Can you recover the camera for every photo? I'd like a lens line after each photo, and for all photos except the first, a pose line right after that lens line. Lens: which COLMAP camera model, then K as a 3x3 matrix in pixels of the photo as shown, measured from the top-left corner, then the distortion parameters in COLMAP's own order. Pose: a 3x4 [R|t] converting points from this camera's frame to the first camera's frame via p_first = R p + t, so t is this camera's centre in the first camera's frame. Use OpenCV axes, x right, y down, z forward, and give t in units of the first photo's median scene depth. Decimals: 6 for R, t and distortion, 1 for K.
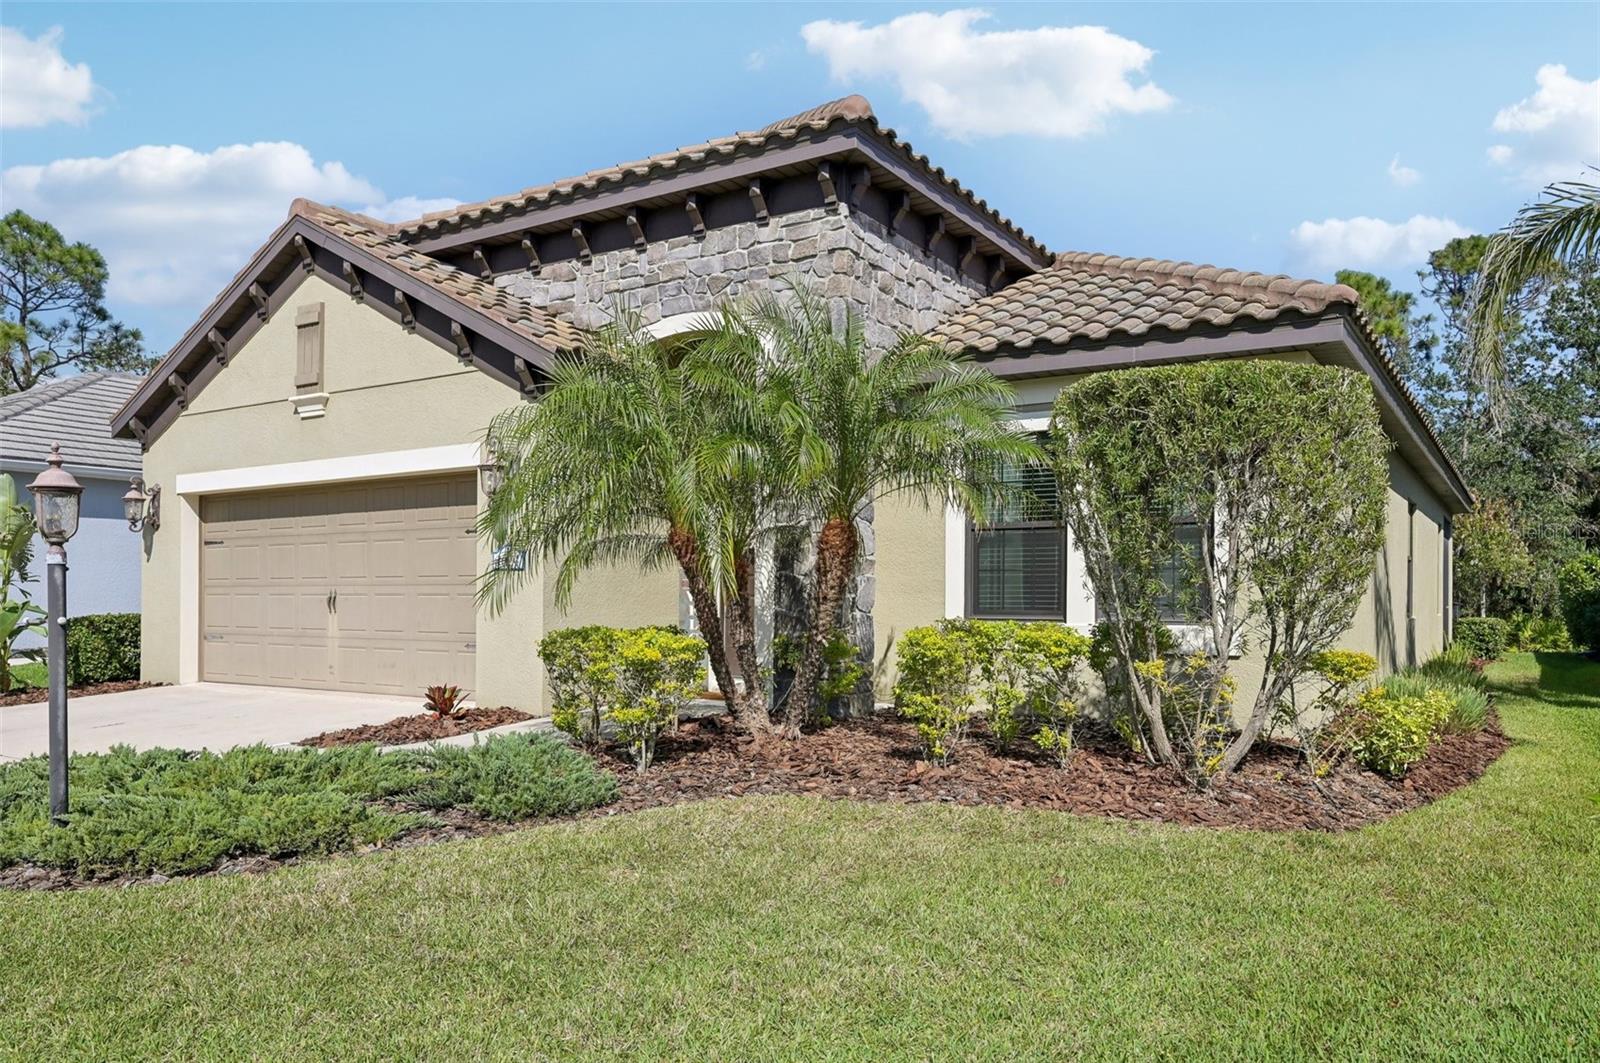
lens RADIAL K [[1151.6, 0, 801.3], [0, 1151.6, 541.7], [0, 0, 1]] dist [0.003791, 0.001333]
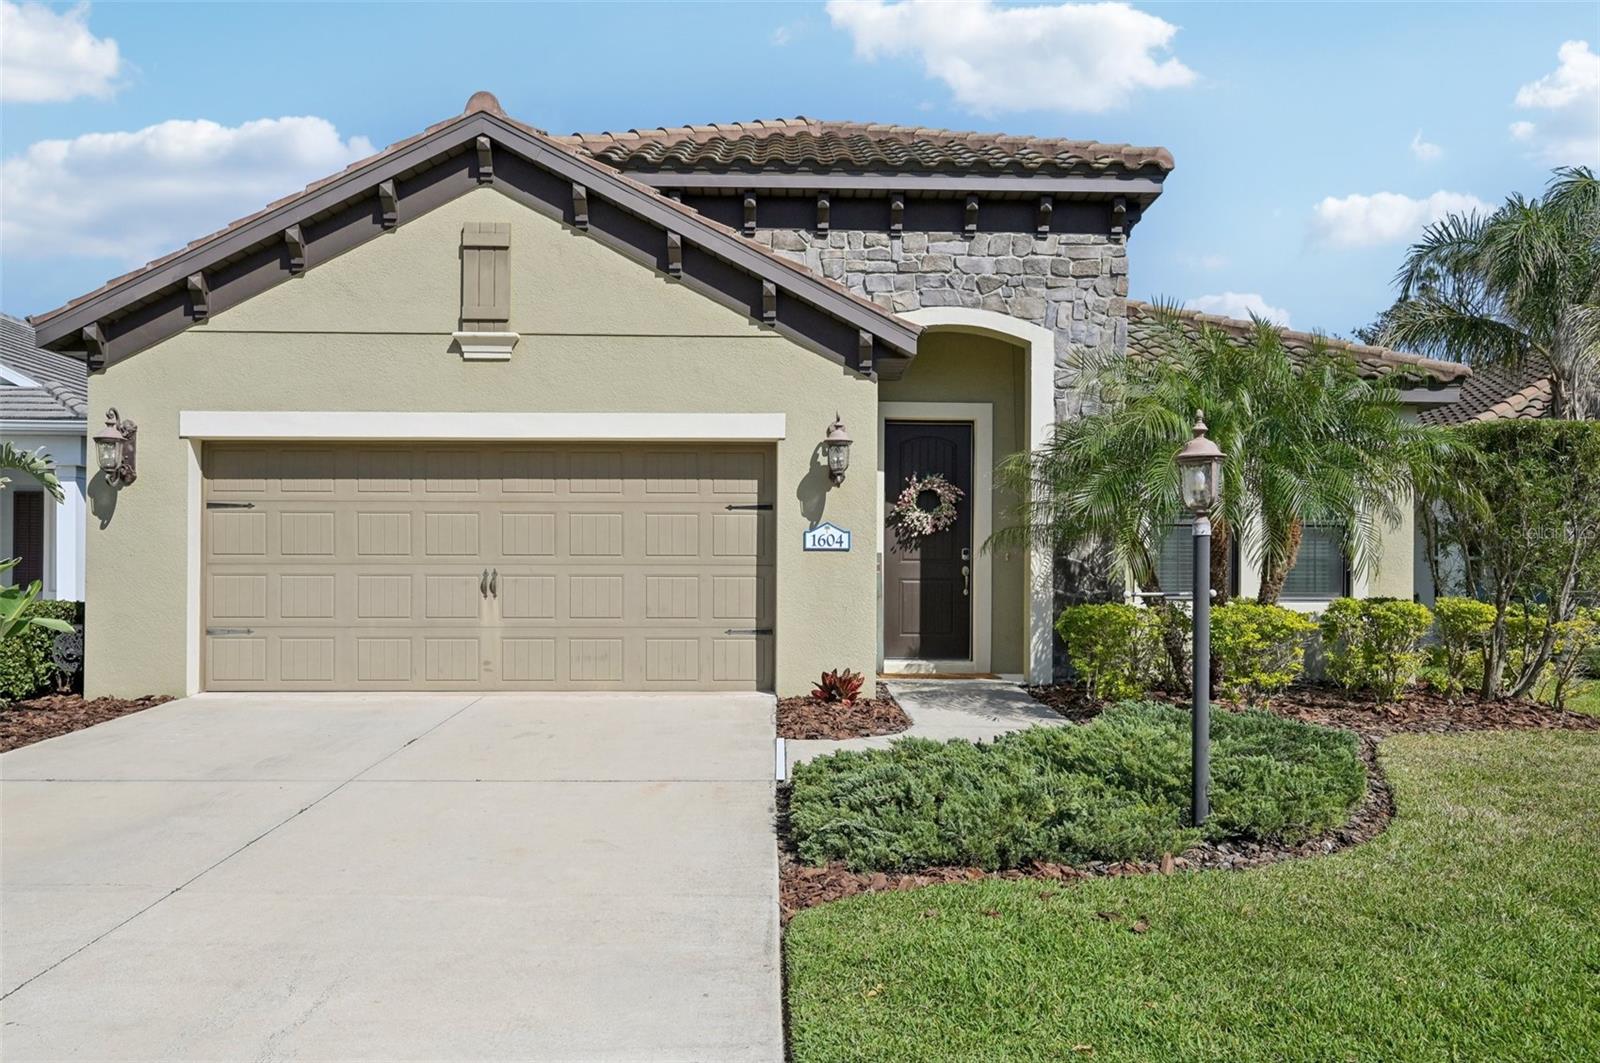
lens RADIAL K [[1148.6, 0, 800.0], [0, 1148.6, 531.5], [0, 0, 1]] dist [-0.004762, -0.001256]
pose [[0.822805, 0.027343, 0.567665, -0.747785], [-0.028493, 0.999571, -0.006847, 0.014665], [-0.567609, -0.010541, 0.823231, 0.208685]]
